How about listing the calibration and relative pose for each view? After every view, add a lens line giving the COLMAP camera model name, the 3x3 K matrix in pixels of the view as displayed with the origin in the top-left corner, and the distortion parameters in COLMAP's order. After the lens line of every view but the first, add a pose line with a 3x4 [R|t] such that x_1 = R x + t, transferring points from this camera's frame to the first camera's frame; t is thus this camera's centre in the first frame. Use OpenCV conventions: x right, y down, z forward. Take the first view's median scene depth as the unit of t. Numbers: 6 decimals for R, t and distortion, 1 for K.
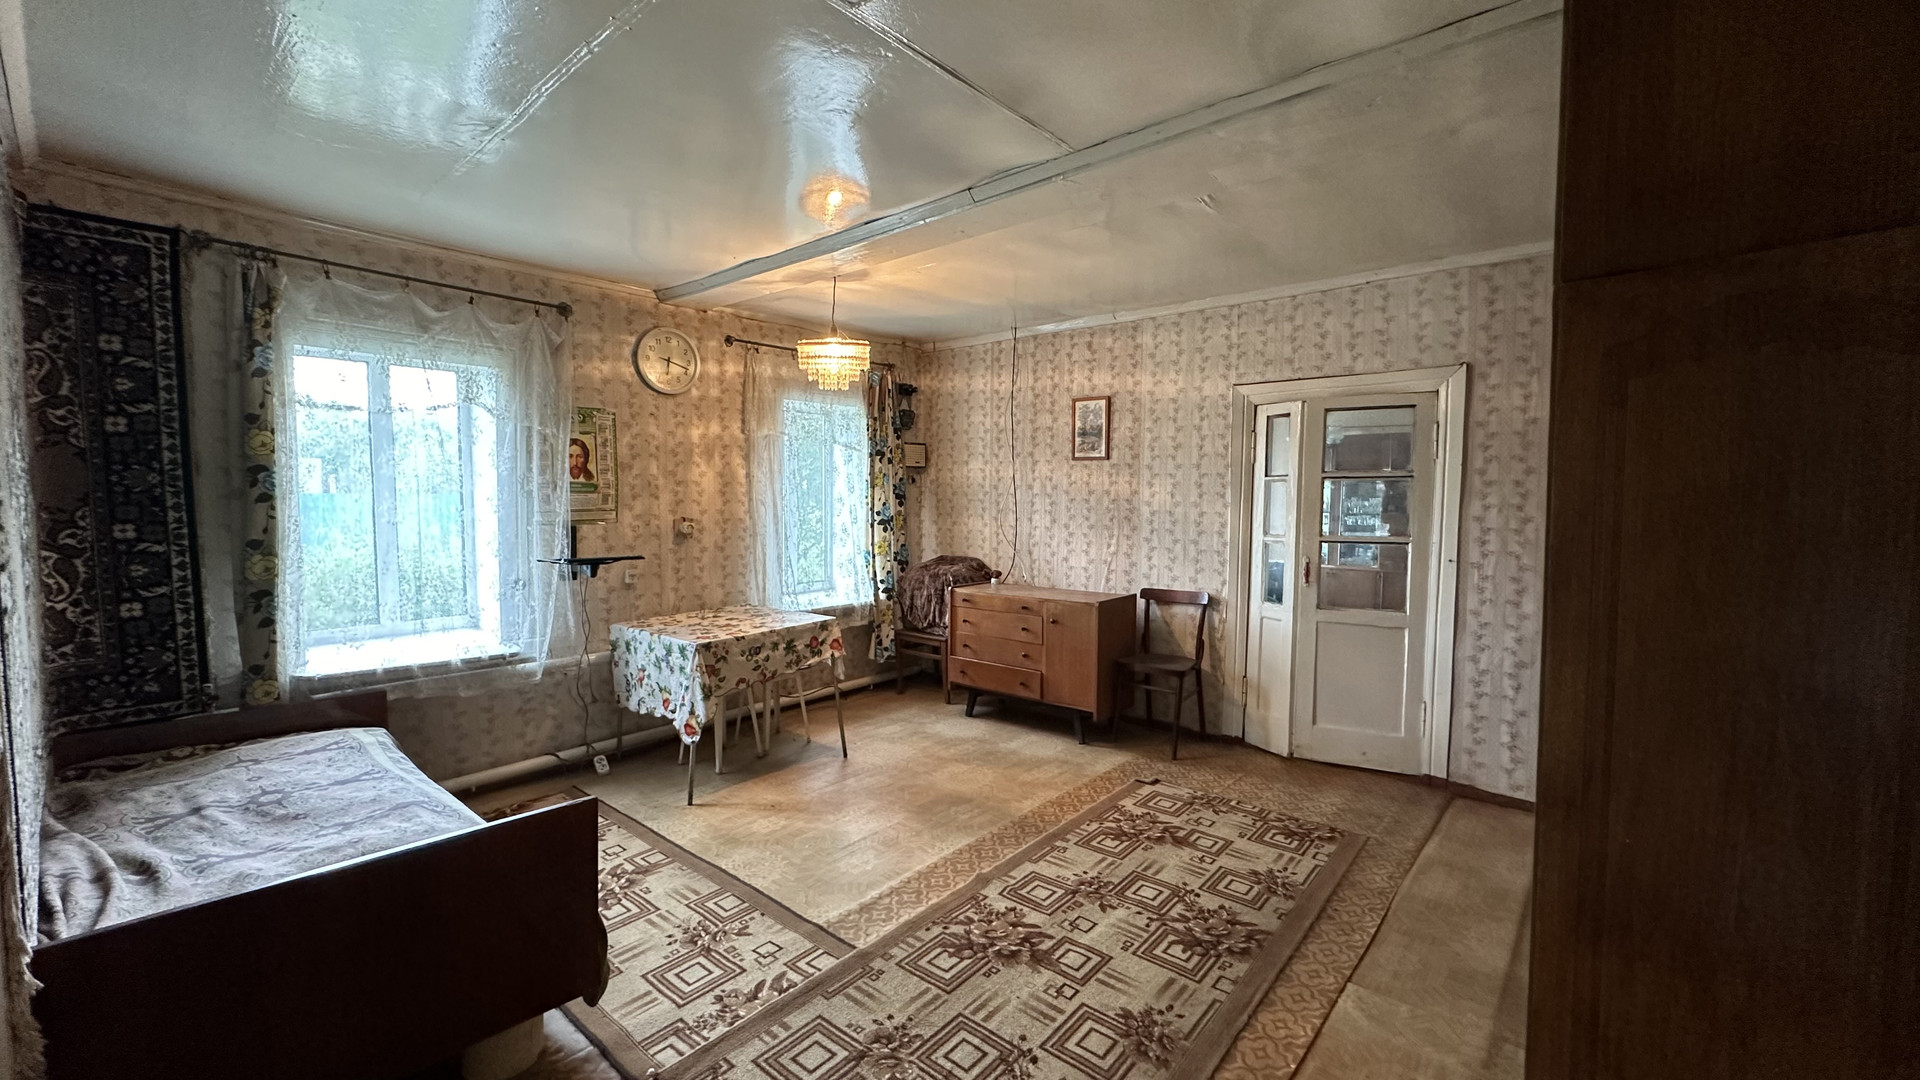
lens RADIAL K [[762.2, 0, 958.5], [0, 762.2, 537.4], [0, 0, 1]] dist [-0.001348, -0.000411]
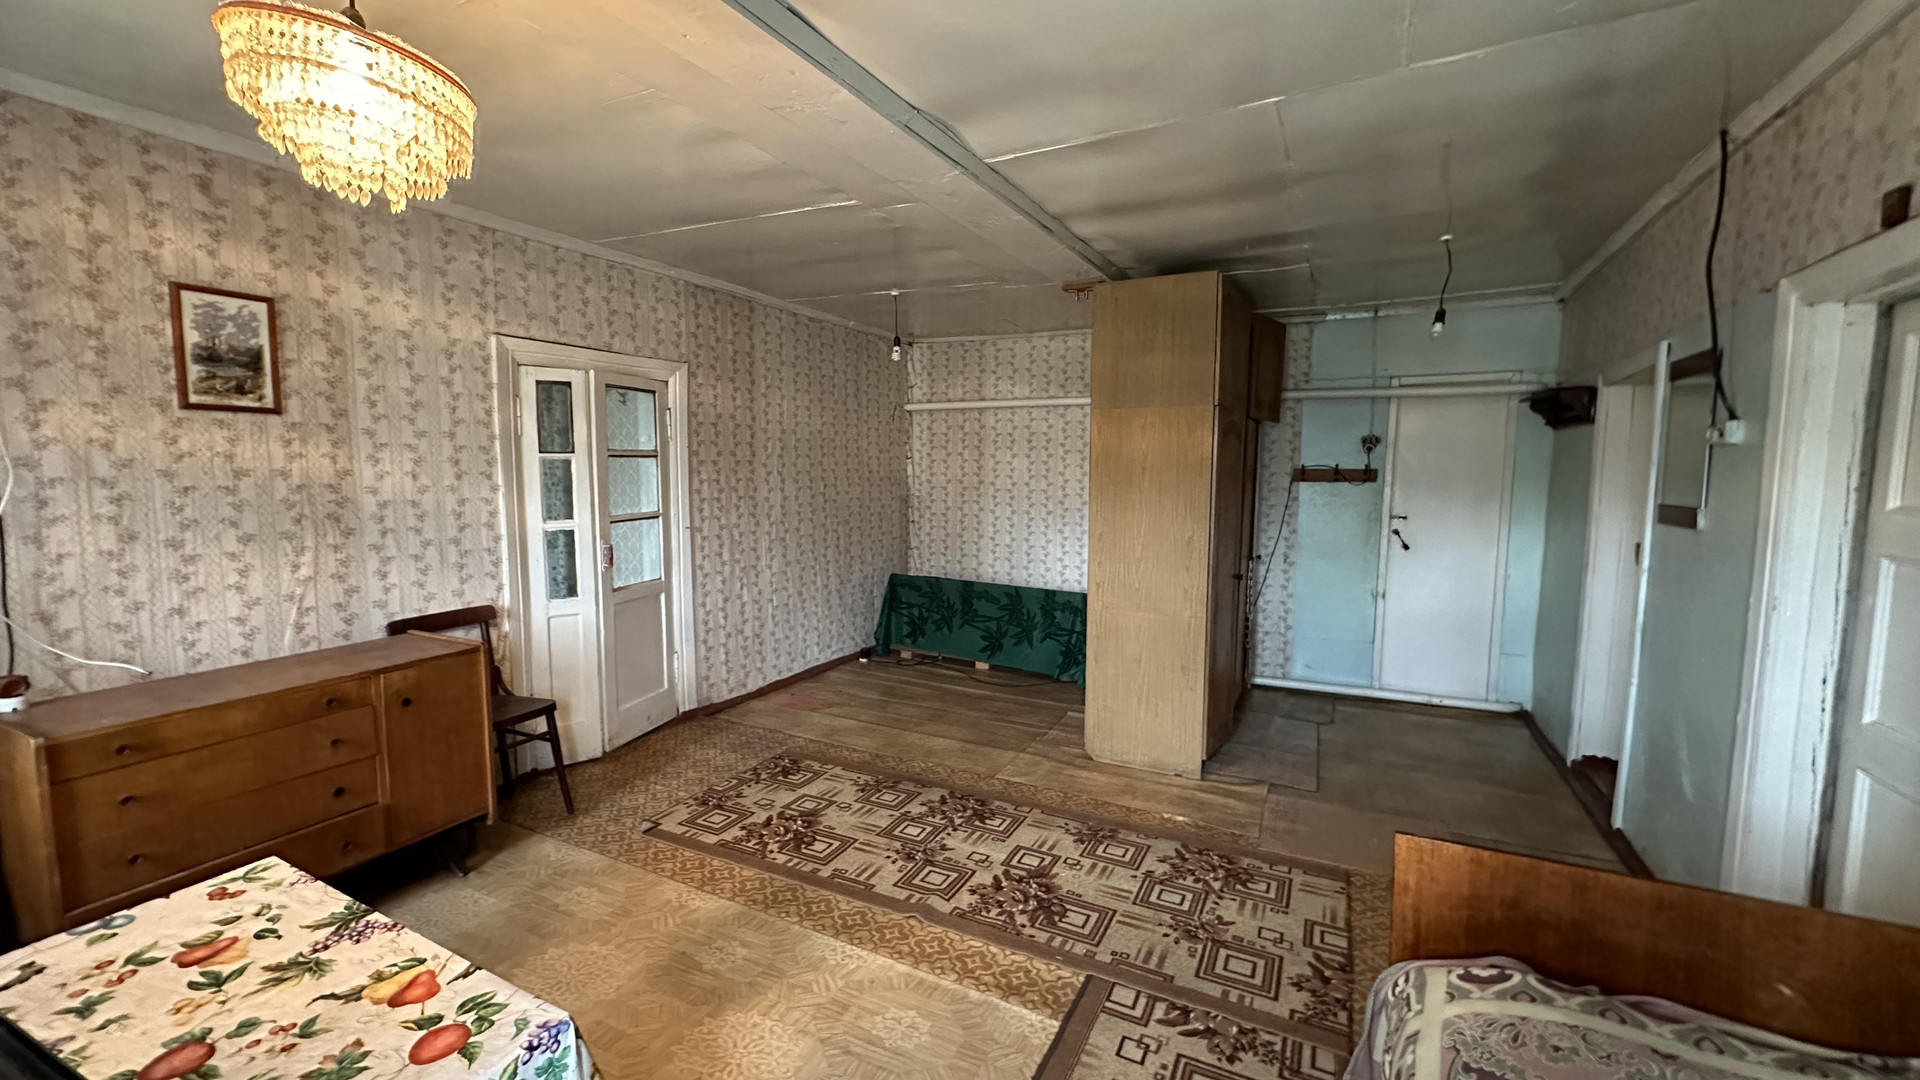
lens RADIAL K [[762.2, 0, 958.5], [0, 762.2, 537.4], [0, 0, 1]] dist [-0.001348, -0.000411]
pose [[-0.224464, -0.098104, 0.969531, -0.548639], [0.048874, 0.992534, 0.111747, -0.060264], [-0.973256, 0.072468, -0.217994, 0.765730]]
